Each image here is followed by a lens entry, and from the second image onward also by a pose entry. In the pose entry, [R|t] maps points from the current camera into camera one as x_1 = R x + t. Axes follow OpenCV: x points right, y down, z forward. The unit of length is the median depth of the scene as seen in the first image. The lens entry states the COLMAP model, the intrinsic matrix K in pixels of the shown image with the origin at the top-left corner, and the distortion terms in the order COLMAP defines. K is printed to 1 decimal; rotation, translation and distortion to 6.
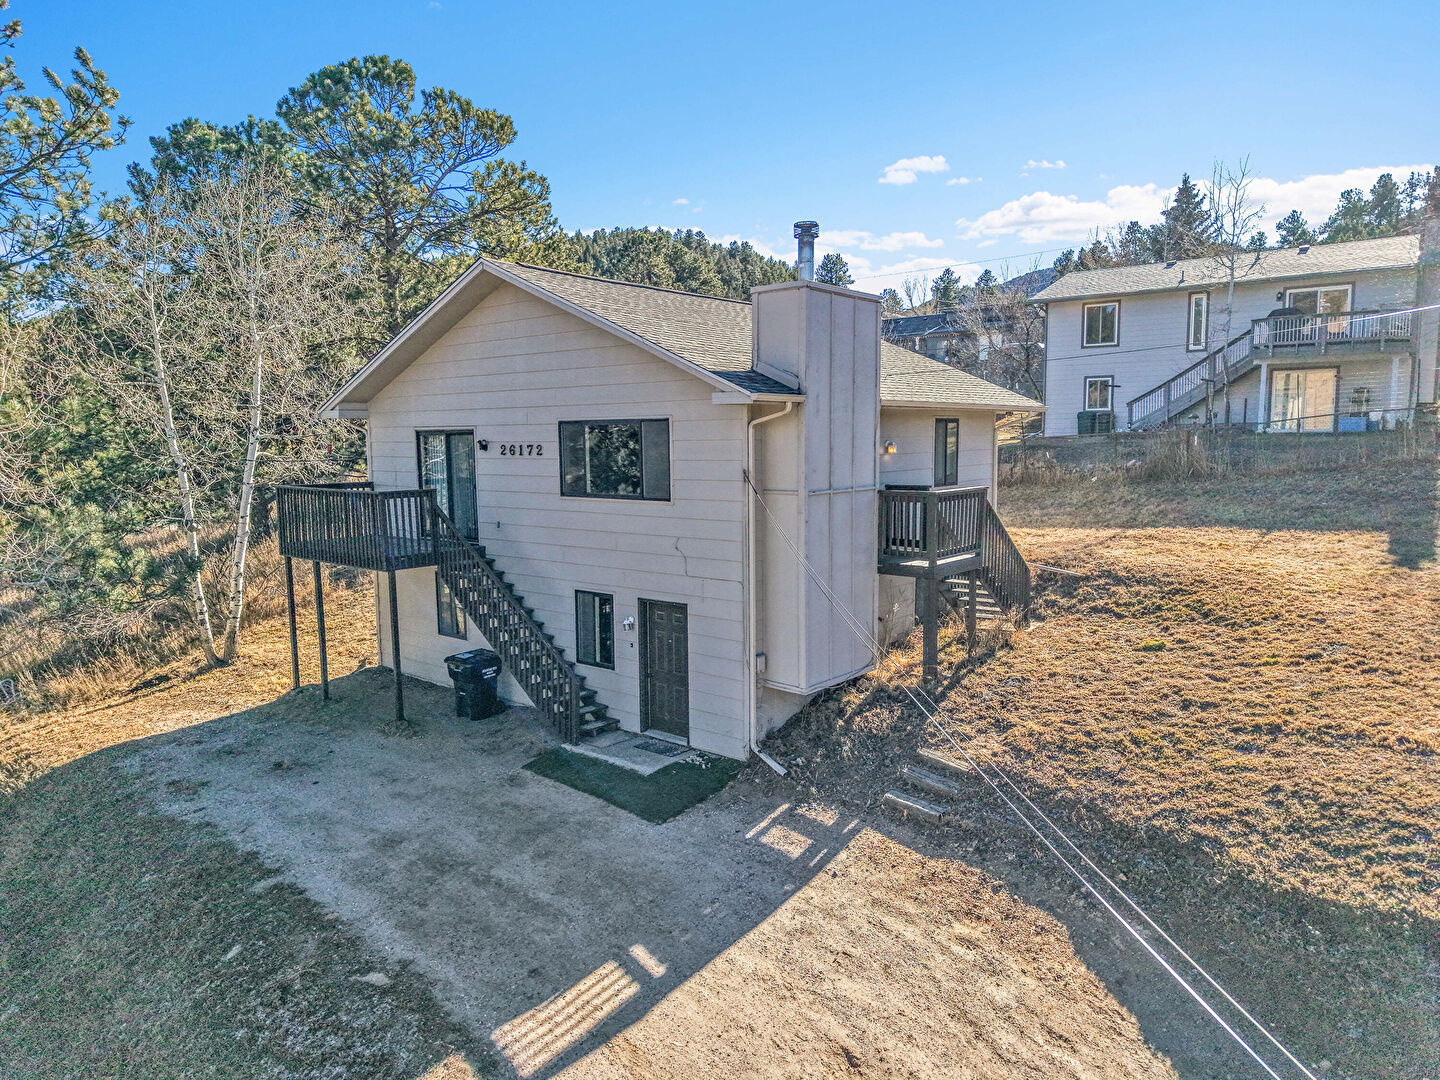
lens RADIAL K [[963.4, 0, 725.9], [0, 963.4, 544.7], [0, 0, 1]] dist [0.022940, -0.026781]
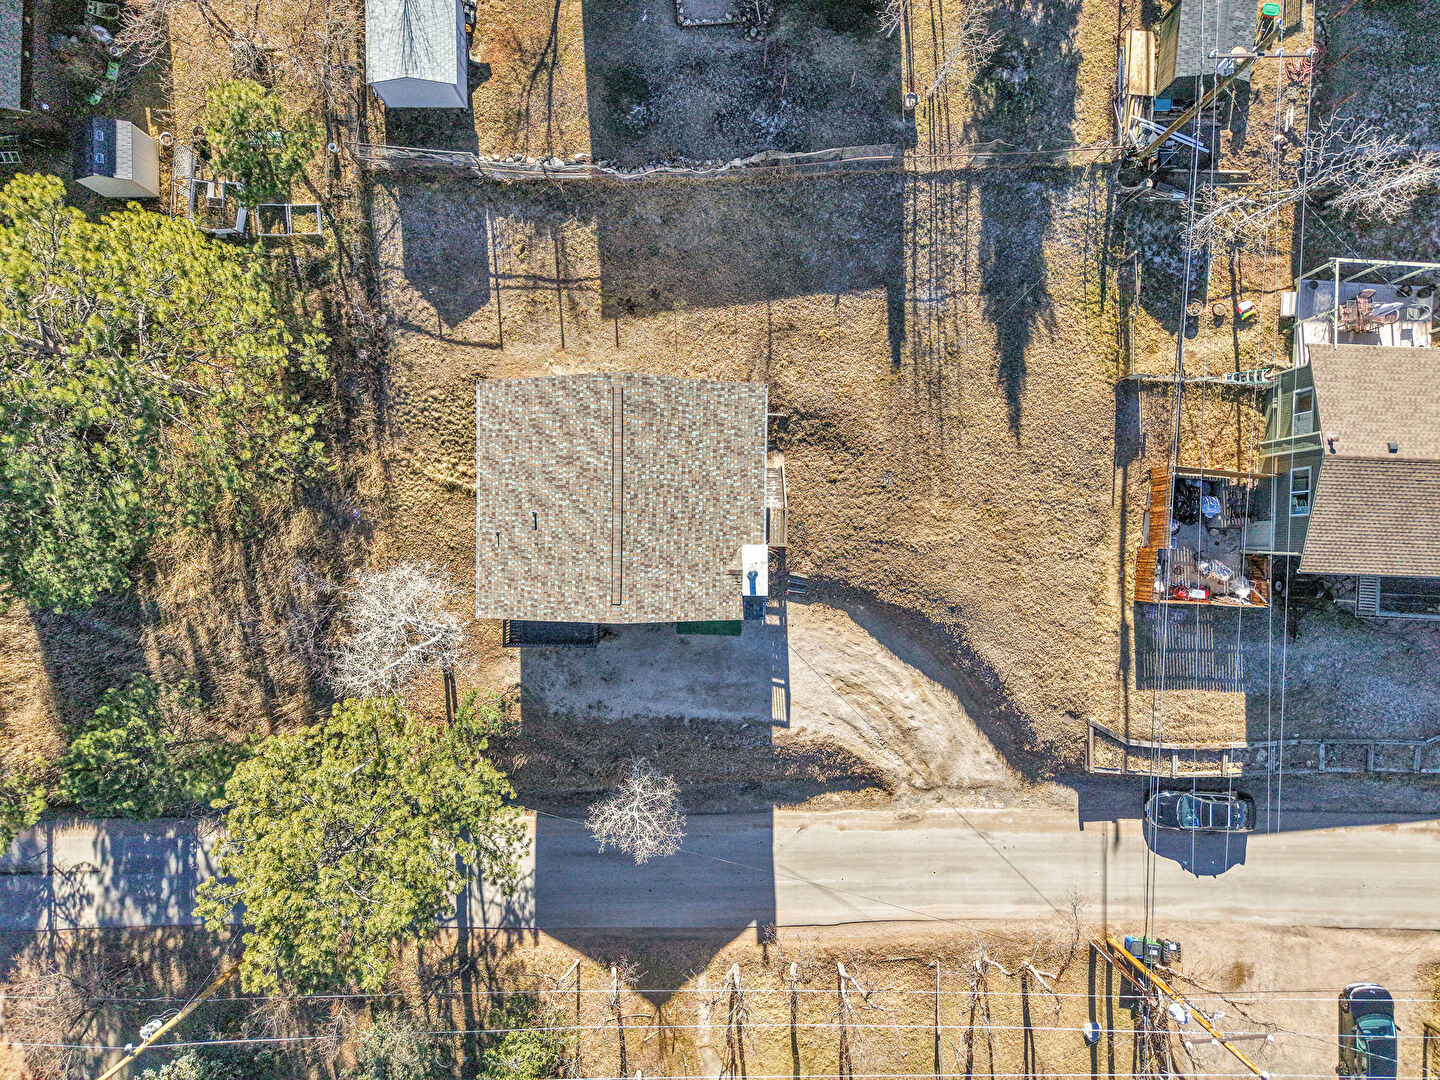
lens RADIAL K [[963.4, 0, 725.9], [0, 963.4, 544.7], [0, 0, 1]] dist [0.022940, -0.026781]
pose [[0.774685, -0.631808, 0.026102, 0.008561], [0.046606, 0.098214, 0.994073, -2.585671], [-0.630627, -0.768877, 0.105531, 0.735436]]
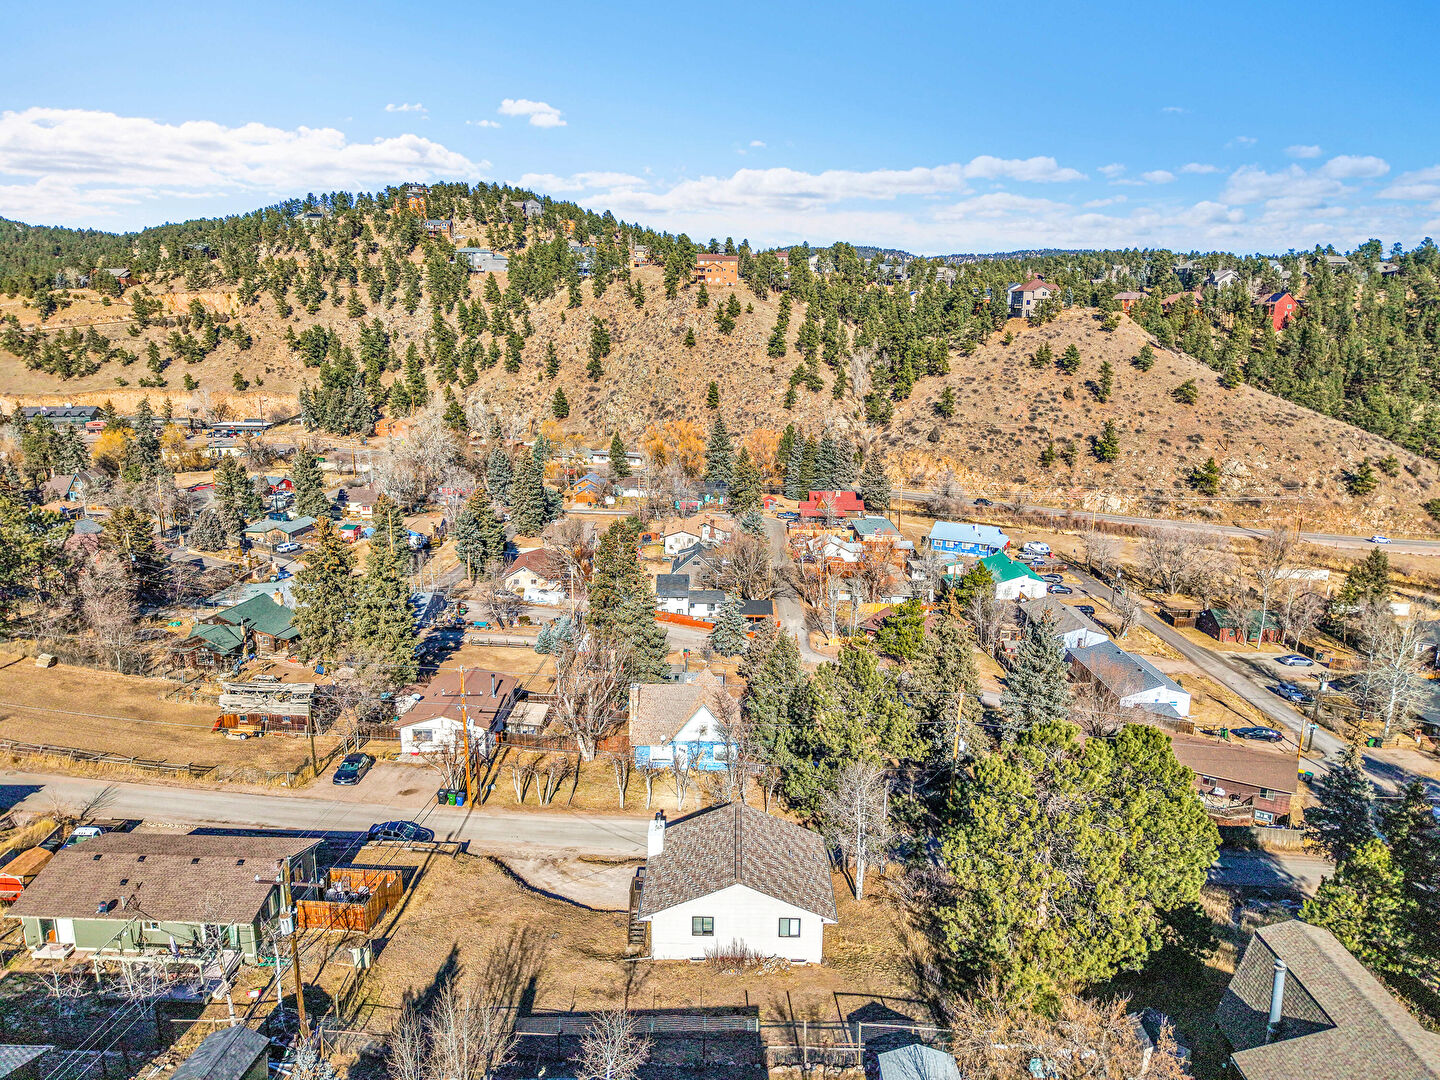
lens RADIAL K [[963.4, 0, 725.9], [0, 963.4, 544.7], [0, 0, 1]] dist [0.022940, -0.026781]
pose [[-0.777503, 0.146302, -0.611624, 2.127175], [-0.072004, 0.945457, 0.317689, -2.625015], [0.624743, 0.291044, -0.724562, 3.617273]]
